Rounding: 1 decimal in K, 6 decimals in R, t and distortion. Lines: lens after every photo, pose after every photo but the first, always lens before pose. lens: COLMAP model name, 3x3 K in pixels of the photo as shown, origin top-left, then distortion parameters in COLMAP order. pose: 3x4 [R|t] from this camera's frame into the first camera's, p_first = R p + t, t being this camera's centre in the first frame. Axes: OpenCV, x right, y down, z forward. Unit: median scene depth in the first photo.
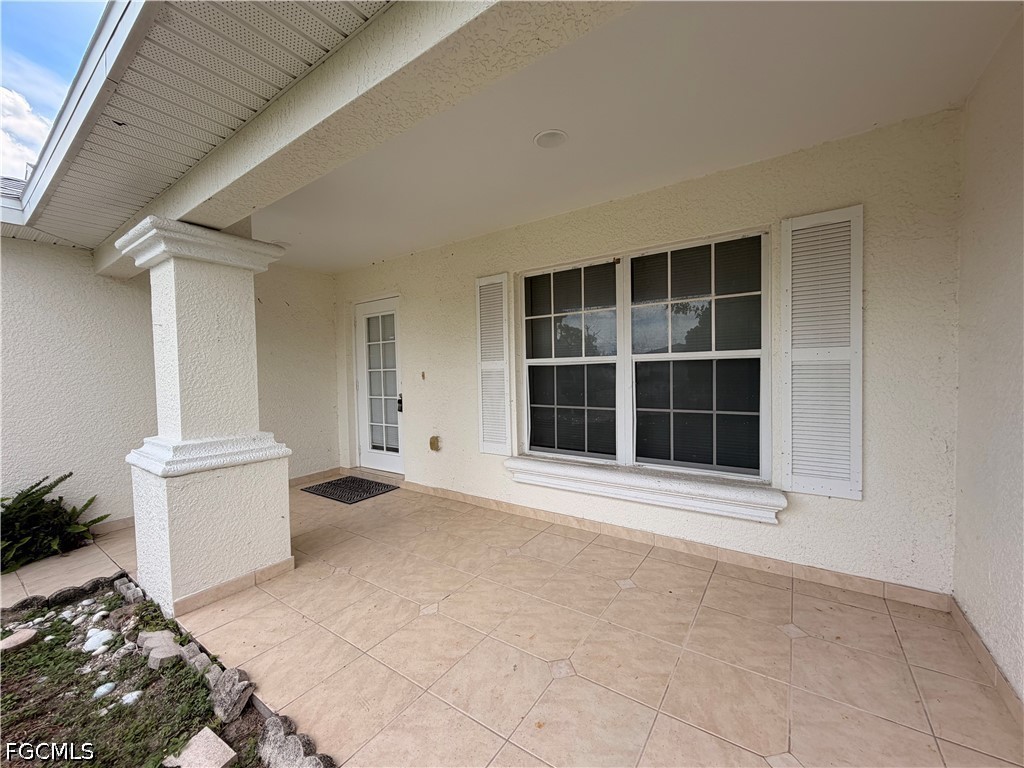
lens RADIAL K [[409.9, 0, 509.8], [0, 409.9, 383.7], [0, 0, 1]] dist [0.000028, -0.000135]
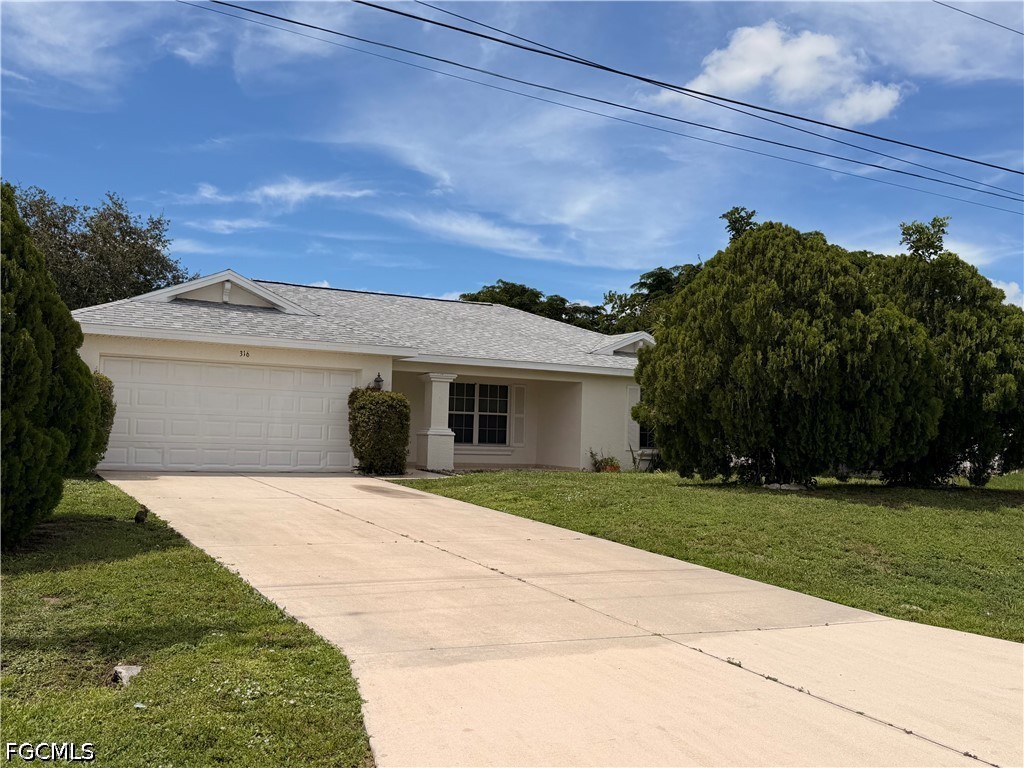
lens RADIAL K [[1012.2, 0, 512.0], [0, 1012.2, 384.0], [0, 0, 1]] dist [0.124814, -0.174545]
pose [[0.410521, 0.095010, 0.906888, -7.015656], [-0.003019, 0.994693, -0.102842, 0.542294], [-0.911846, 0.039481, 0.408629, -2.606144]]
